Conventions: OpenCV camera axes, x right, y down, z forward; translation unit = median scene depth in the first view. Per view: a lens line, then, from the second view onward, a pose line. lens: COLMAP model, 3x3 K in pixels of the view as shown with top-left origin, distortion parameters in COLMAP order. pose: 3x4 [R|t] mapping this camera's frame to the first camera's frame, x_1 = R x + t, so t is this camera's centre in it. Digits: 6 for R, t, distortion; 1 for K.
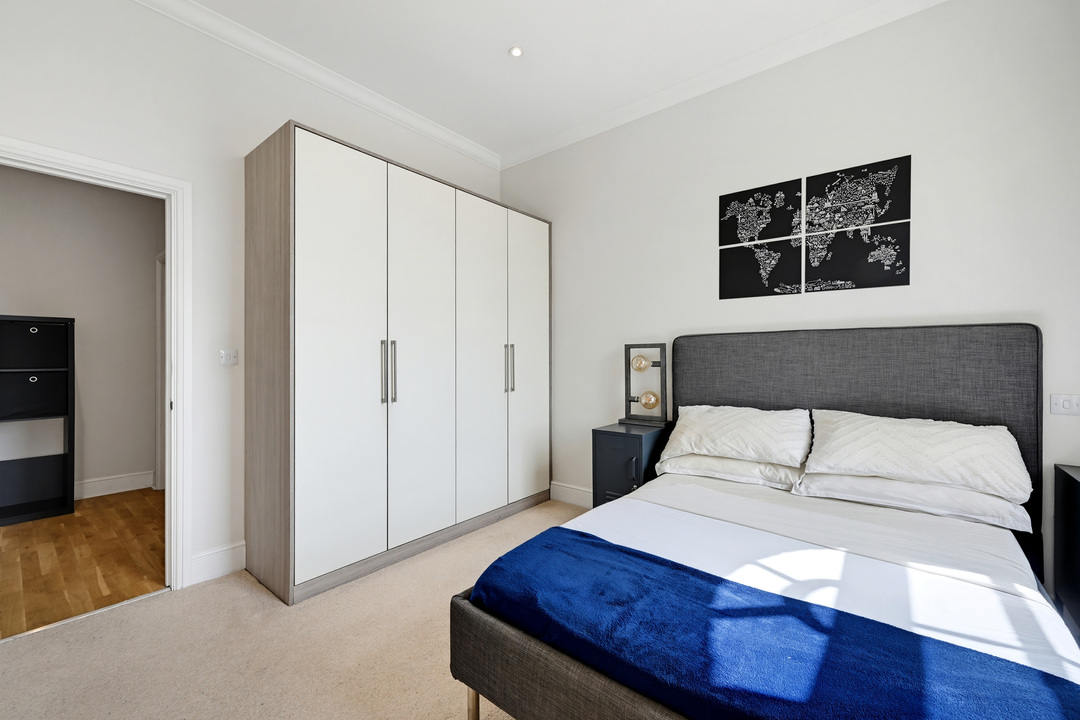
lens RADIAL K [[436.3, 0, 524.6], [0, 436.3, 355.3], [0, 0, 1]] dist [-0.001141, -0.000081]
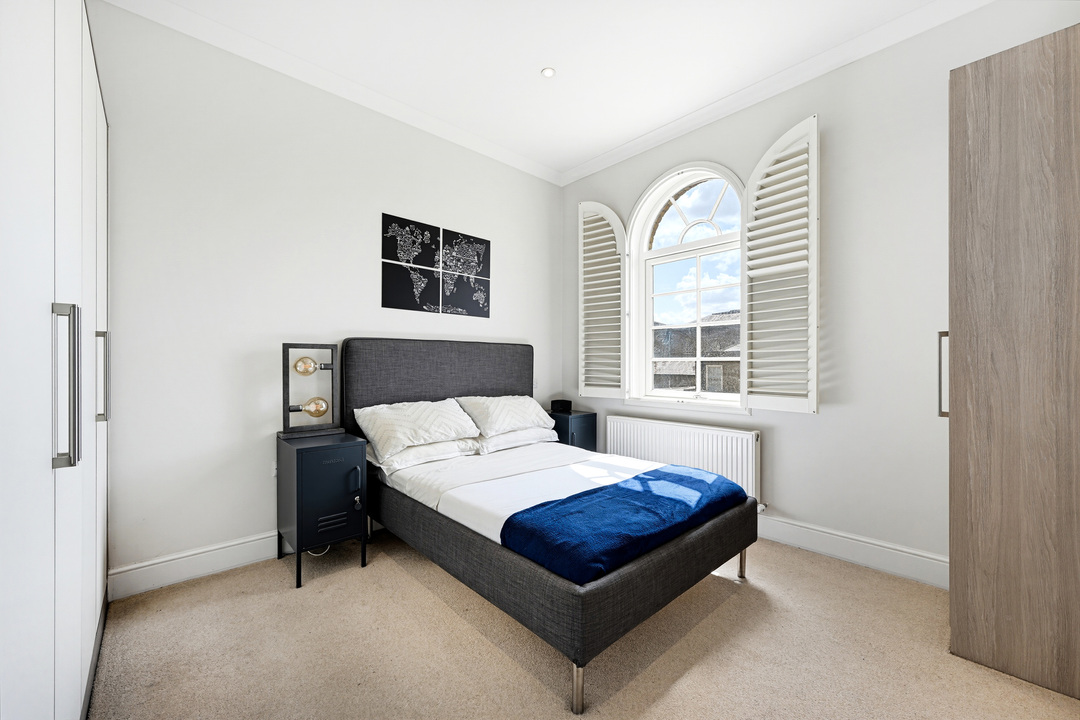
lens RADIAL K [[427.9, 0, 540.0], [0, 427.9, 360.0], [0, 0, 1]] dist [-0.001133, 0.000052]
pose [[0.120579, 0.009240, 0.992661, -0.654464], [-0.008752, 0.999928, -0.008245, 0.011616], [-0.992665, -0.007694, 0.120651, 0.543085]]
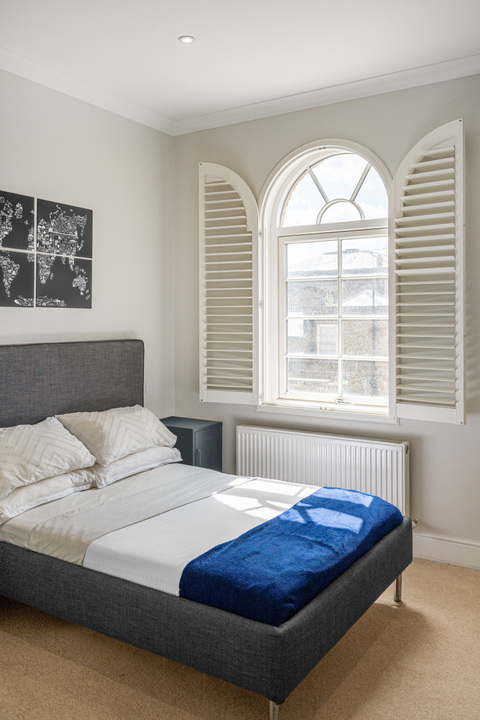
lens RADIAL K [[626.7, 0, 236.1], [0, 626.7, 303.9], [0, 0, 1]] dist [-0.001563, -0.001860]
pose [[-0.131260, 0.019306, 0.991160, -0.945822], [-0.004436, 0.999789, -0.020062, -0.124773], [-0.991338, -0.007030, -0.131147, 0.730918]]
